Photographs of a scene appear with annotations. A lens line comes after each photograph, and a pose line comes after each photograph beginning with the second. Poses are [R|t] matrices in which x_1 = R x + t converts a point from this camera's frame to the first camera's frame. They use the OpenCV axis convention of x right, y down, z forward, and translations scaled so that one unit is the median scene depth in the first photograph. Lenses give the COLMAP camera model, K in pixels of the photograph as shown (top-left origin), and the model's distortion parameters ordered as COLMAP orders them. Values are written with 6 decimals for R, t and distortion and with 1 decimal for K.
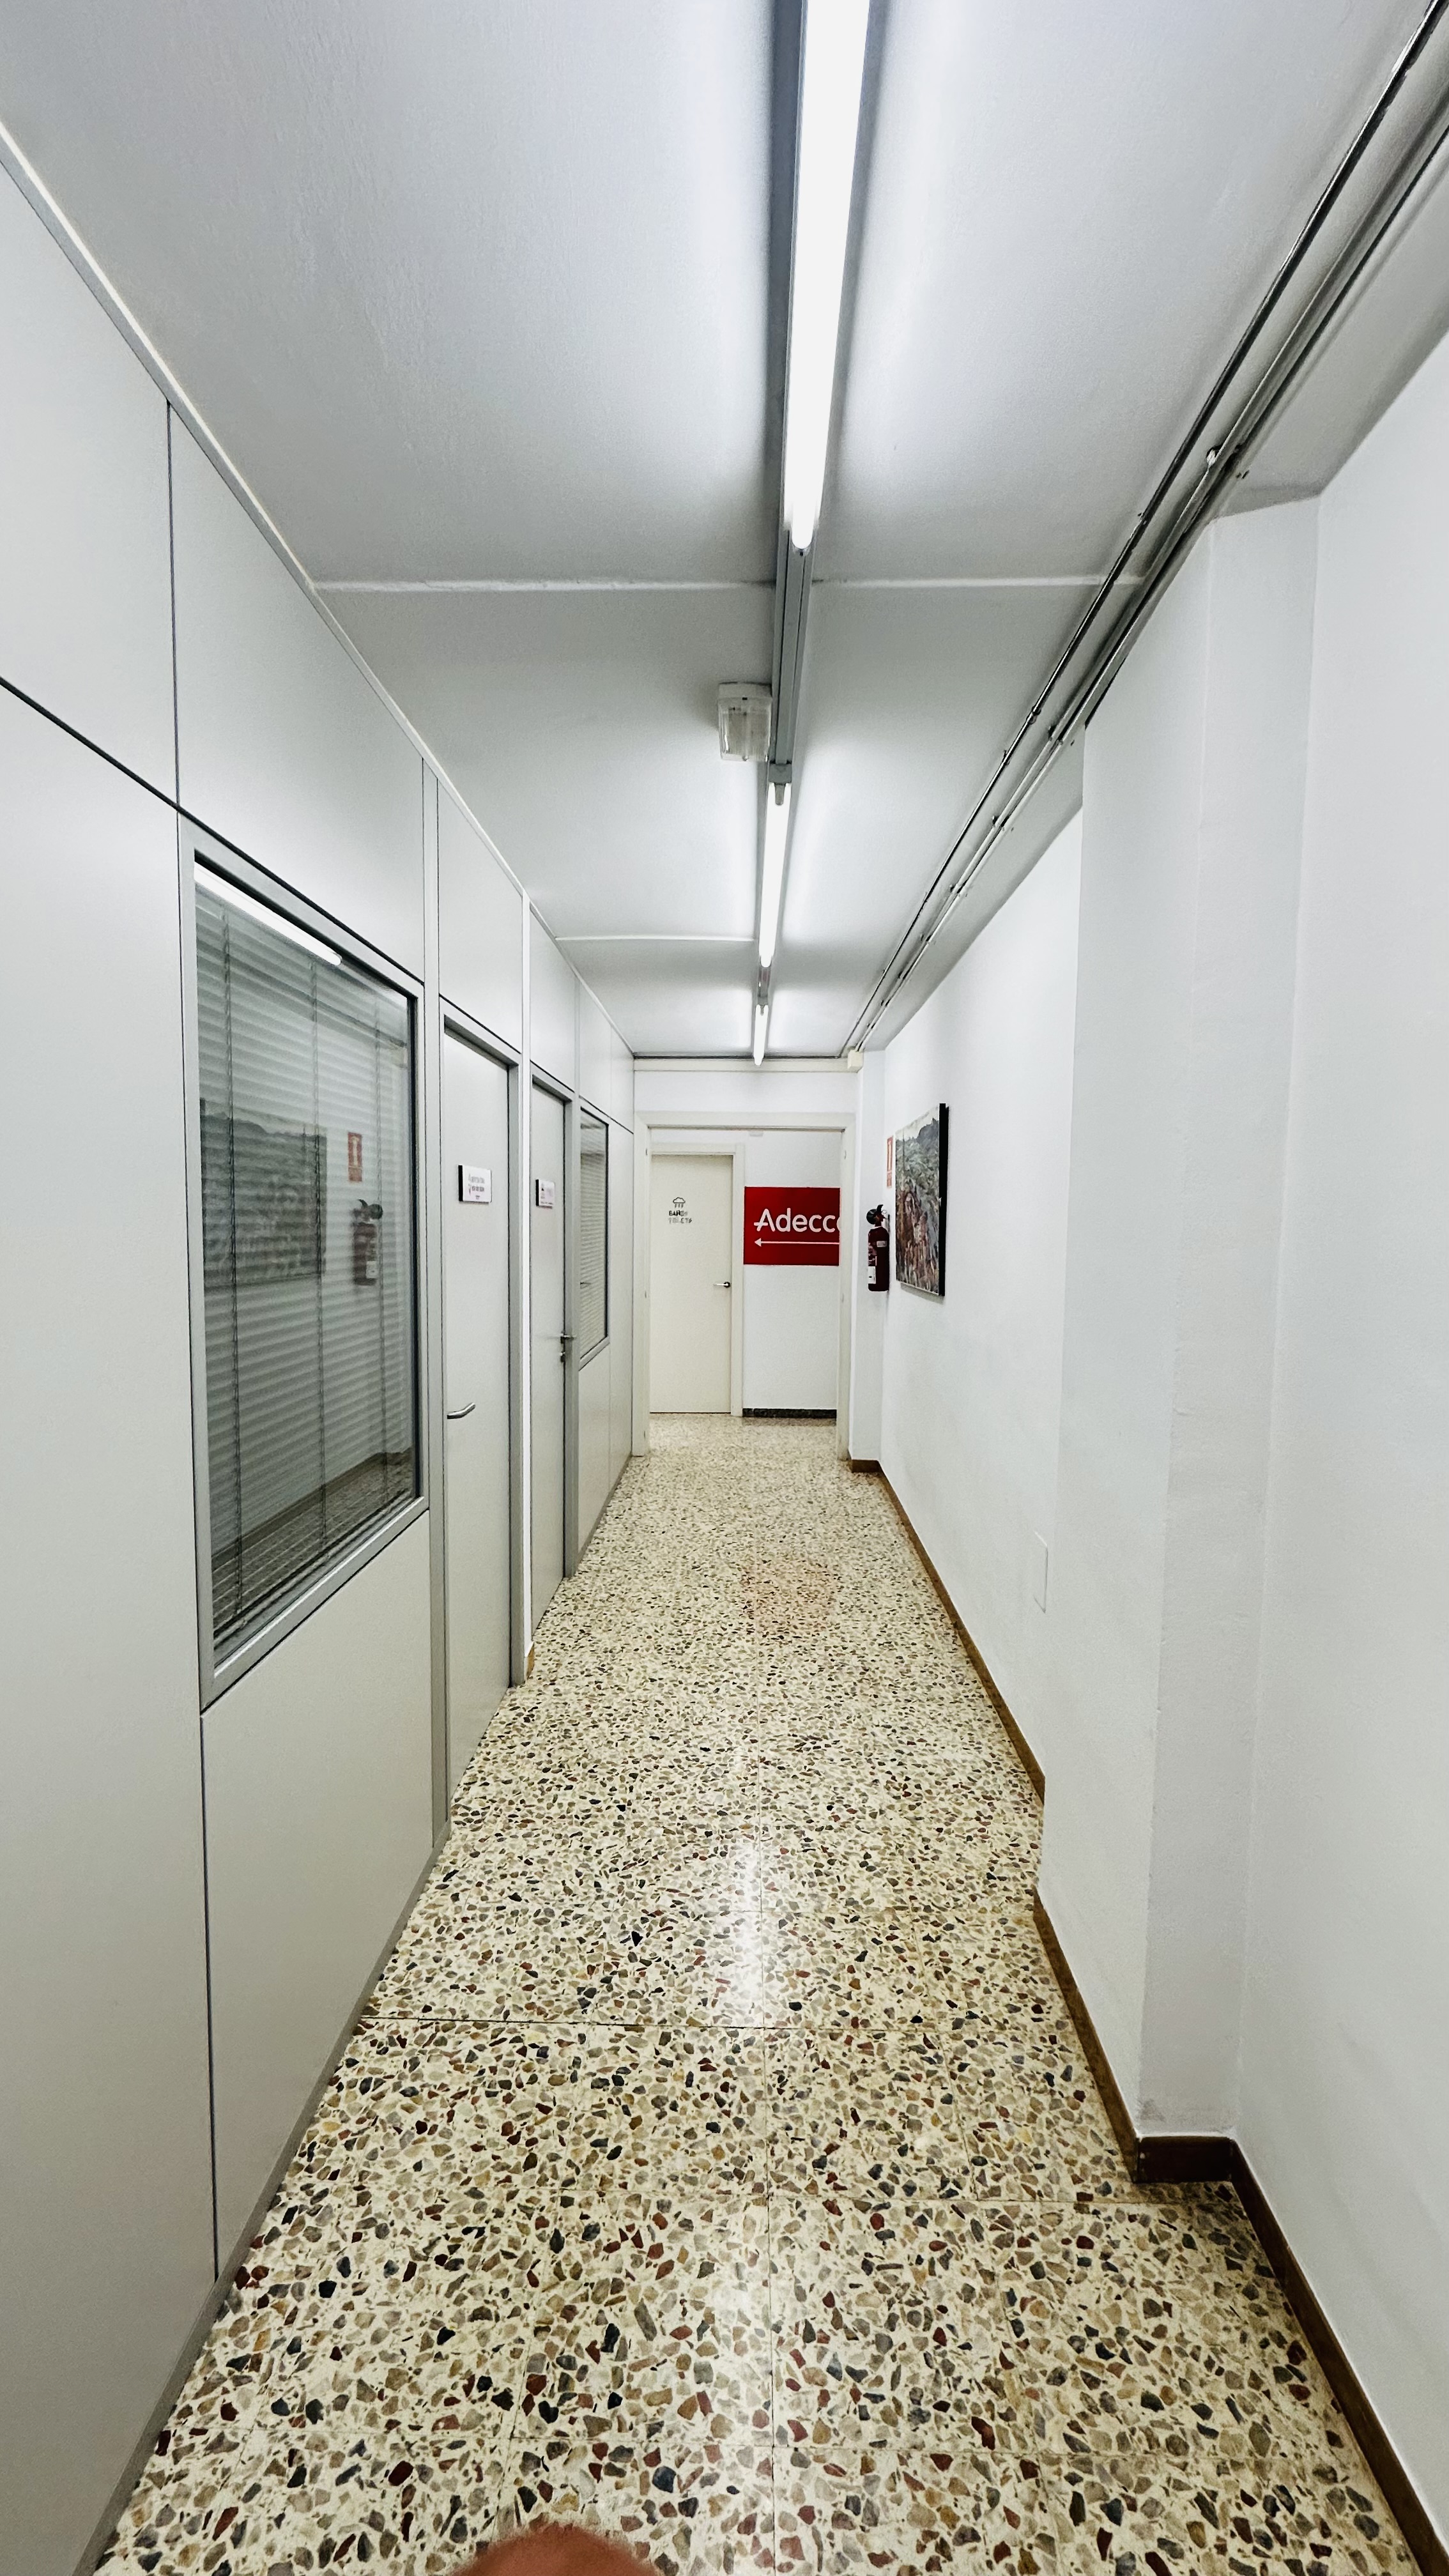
lens RADIAL K [[1015.6, 0, 722.7], [0, 1015.6, 1291.8], [0, 0, 1]] dist [-0.001586, 0.000178]
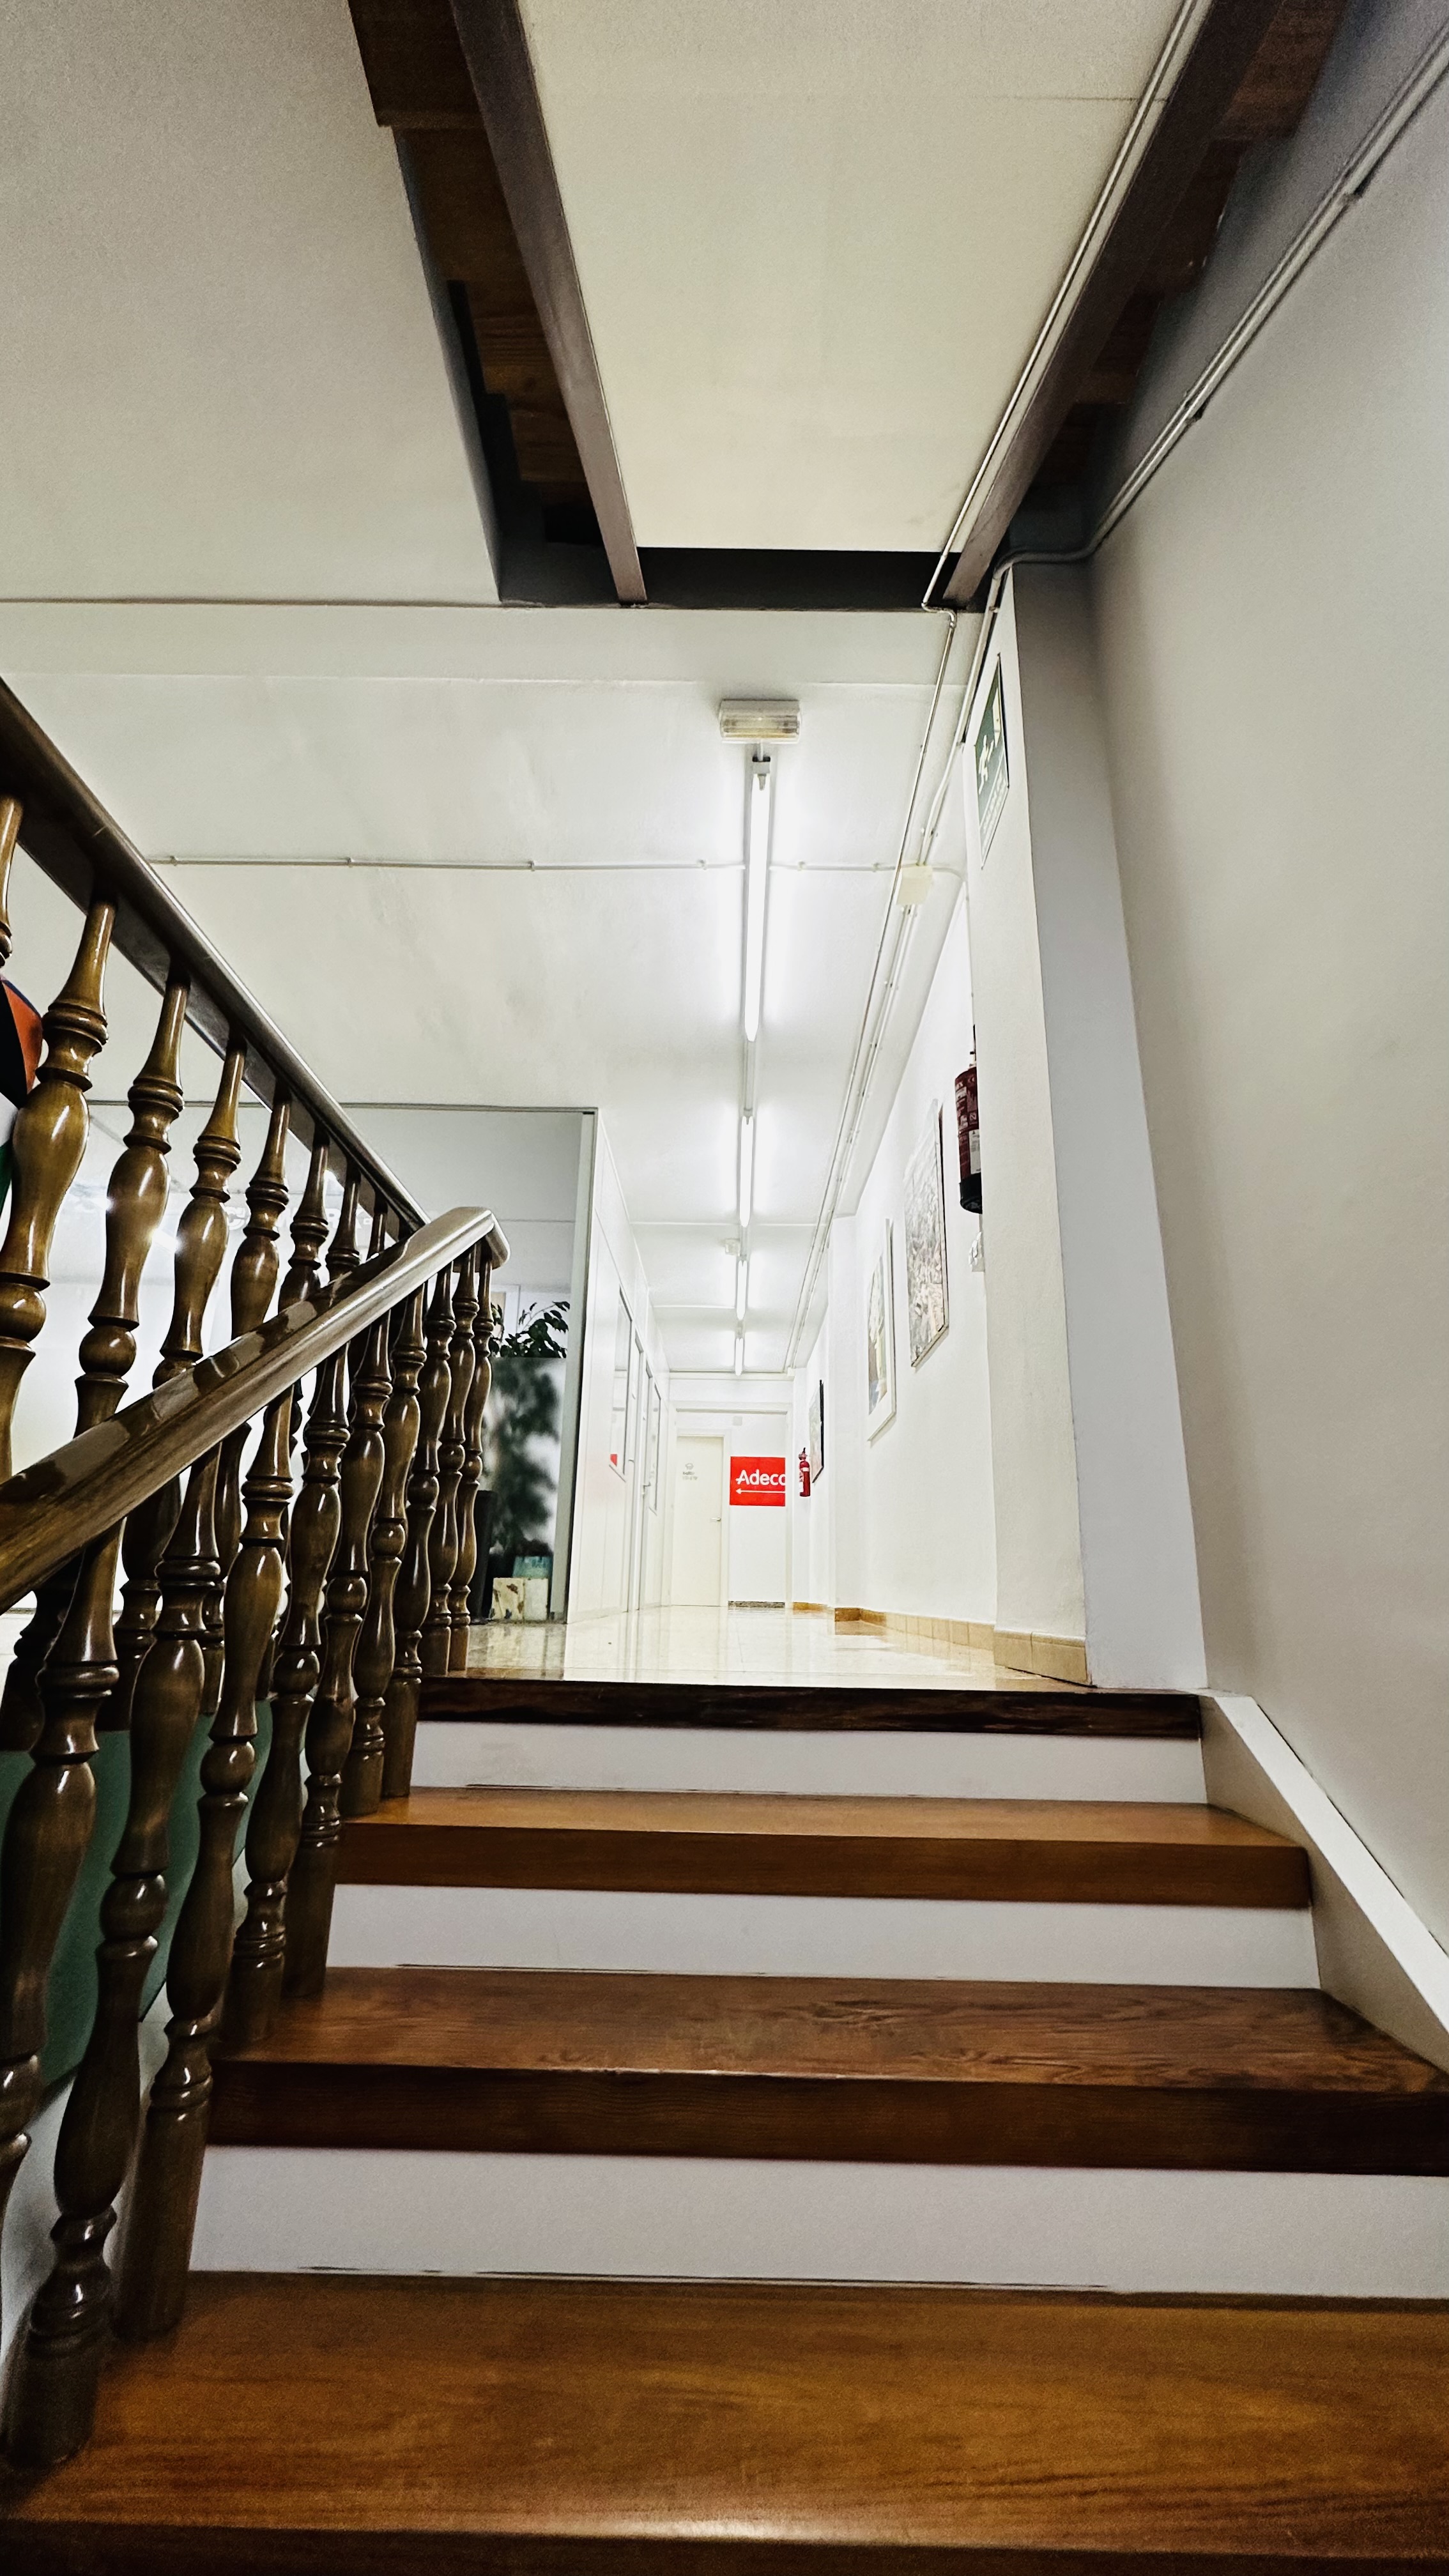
lens RADIAL K [[1035.5, 0, 744.6], [0, 1035.5, 1279.6], [0, 0, 1]] dist [-0.004221, 0.000858]
pose [[0.999314, 0.015247, 0.033735, -0.020066], [-0.001916, 0.931331, -0.364168, 0.298125], [-0.036971, 0.363853, 0.930722, -0.810693]]
